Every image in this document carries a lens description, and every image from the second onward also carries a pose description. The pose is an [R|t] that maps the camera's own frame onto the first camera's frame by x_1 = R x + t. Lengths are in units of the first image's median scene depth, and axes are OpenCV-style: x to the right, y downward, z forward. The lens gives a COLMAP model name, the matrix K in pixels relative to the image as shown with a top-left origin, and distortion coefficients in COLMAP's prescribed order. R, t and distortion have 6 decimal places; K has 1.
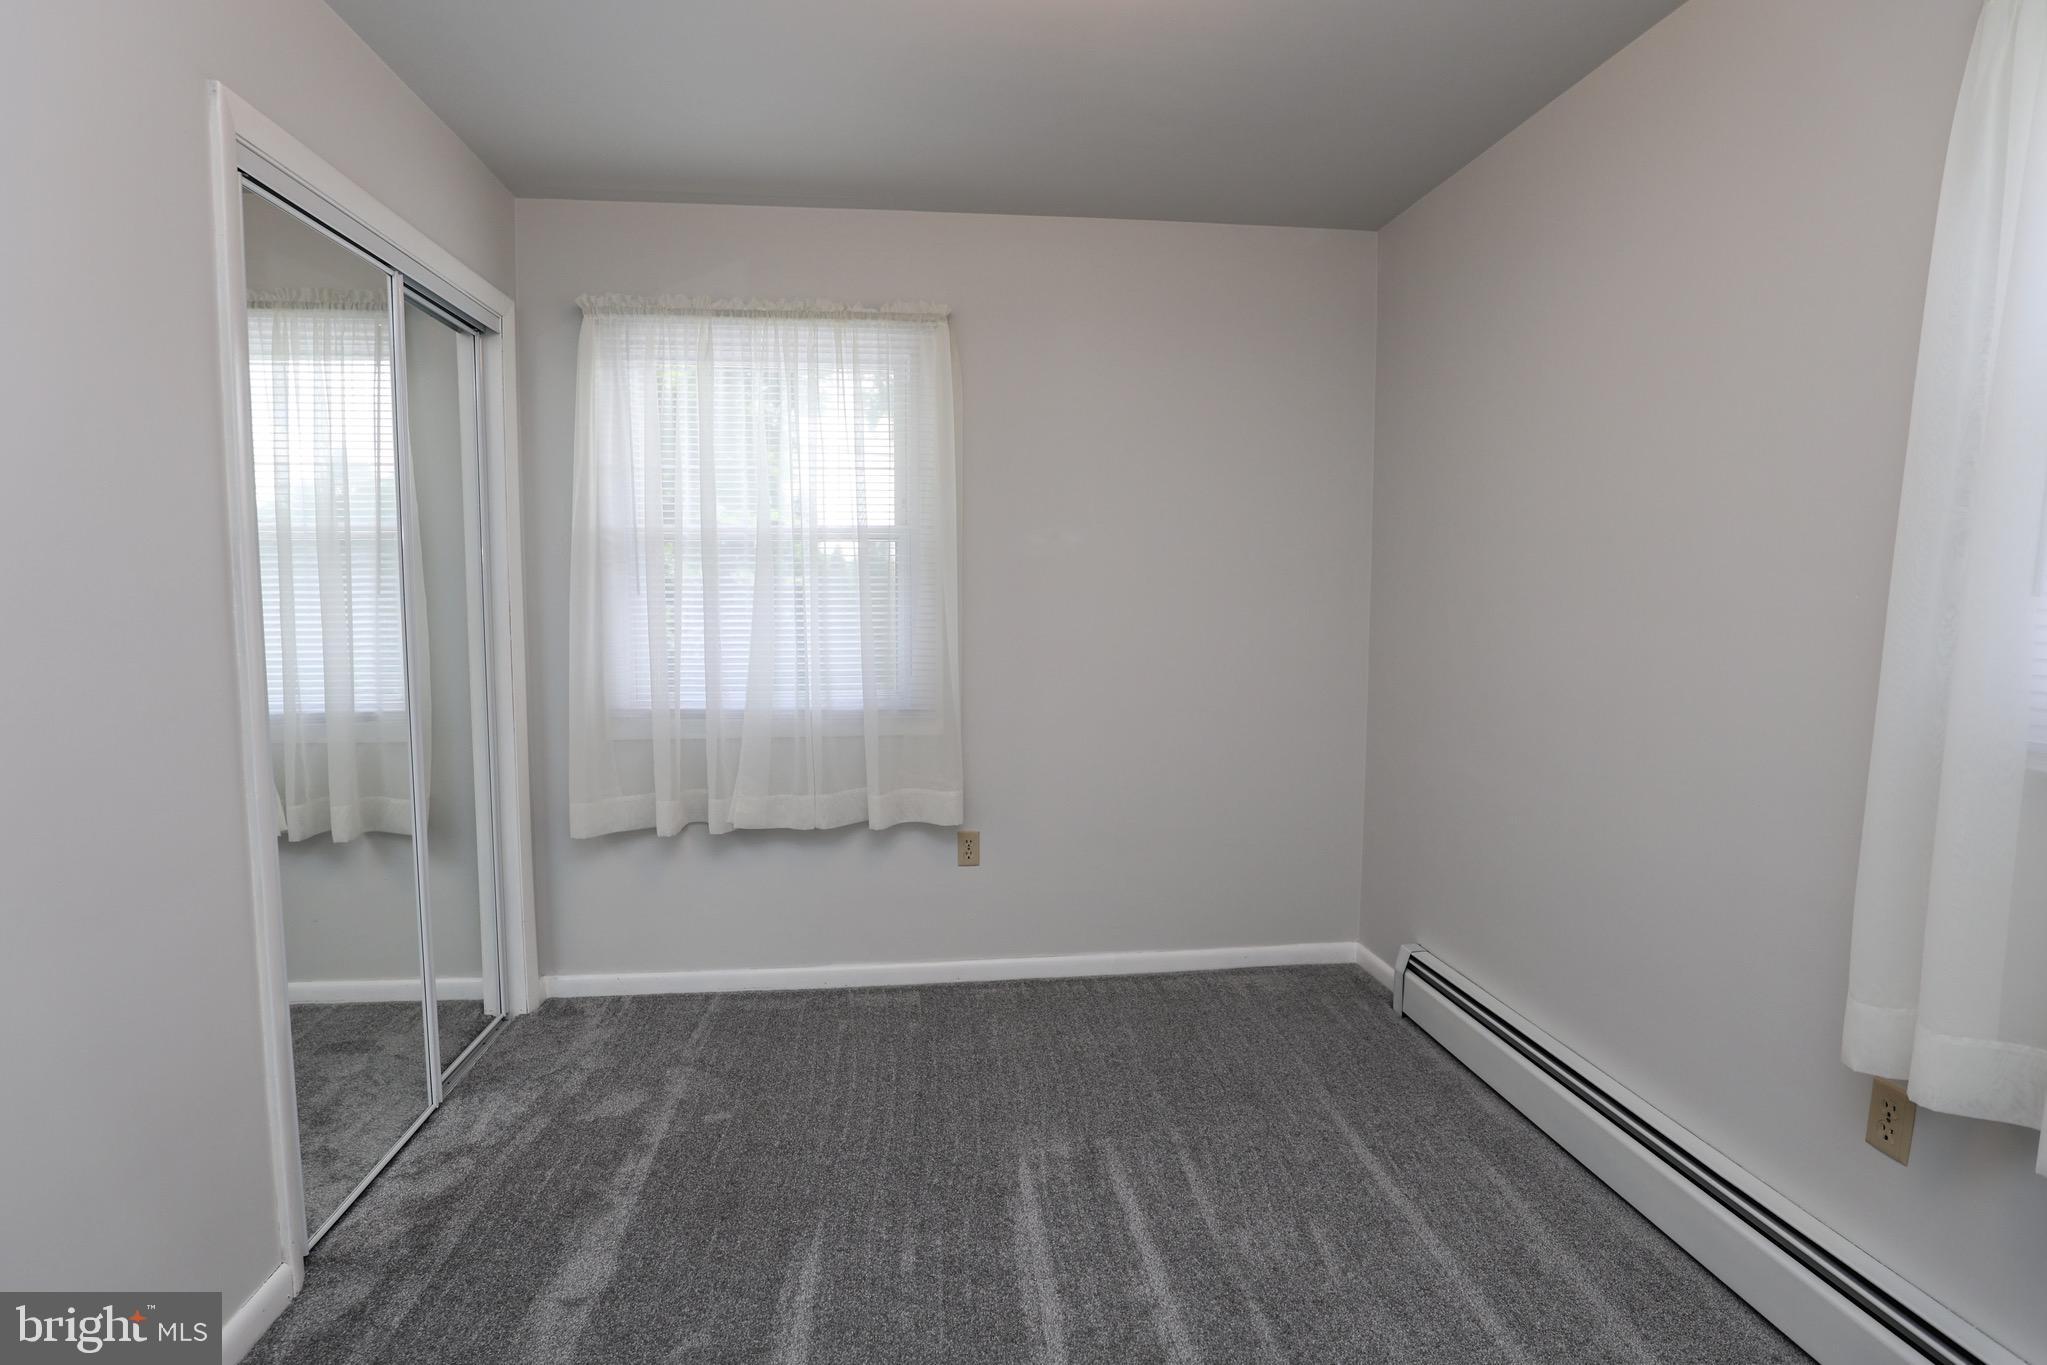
lens RADIAL K [[1049.1, 0, 1021.0], [0, 1049.1, 673.3], [0, 0, 1]] dist [-0.033967, 0.003136]
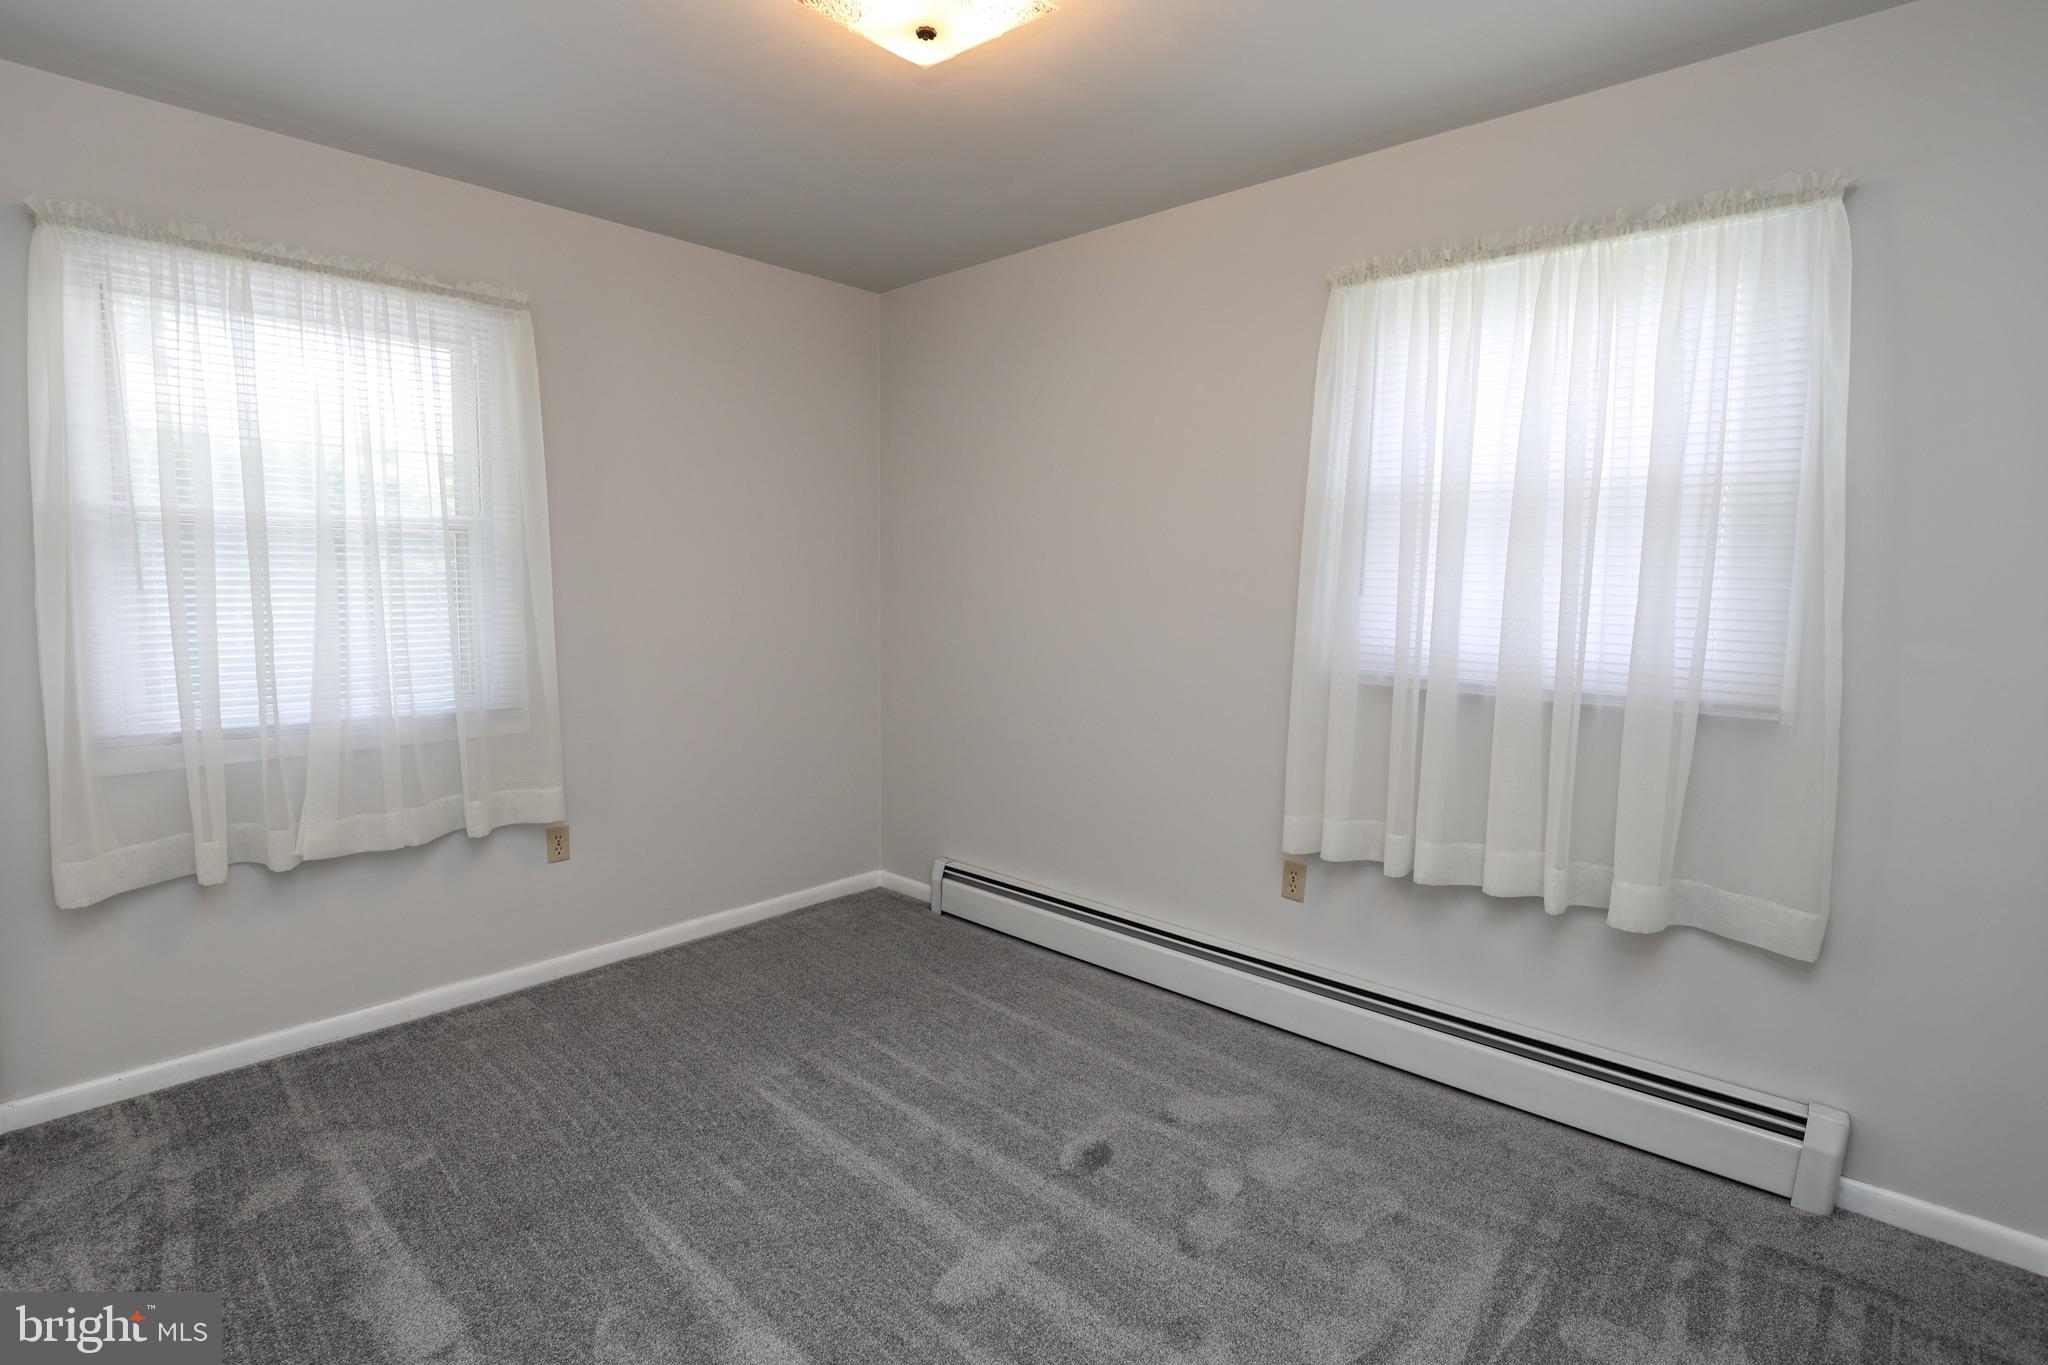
lens RADIAL K [[1049.6, 0, 1026.9], [0, 1049.6, 670.9], [0, 0, 1]] dist [-0.033967, 0.003136]
pose [[0.733779, -0.053154, 0.677305, -0.411027], [0.042791, 0.998571, 0.032007, -0.010275], [-0.678039, 0.005497, 0.735005, -0.032383]]
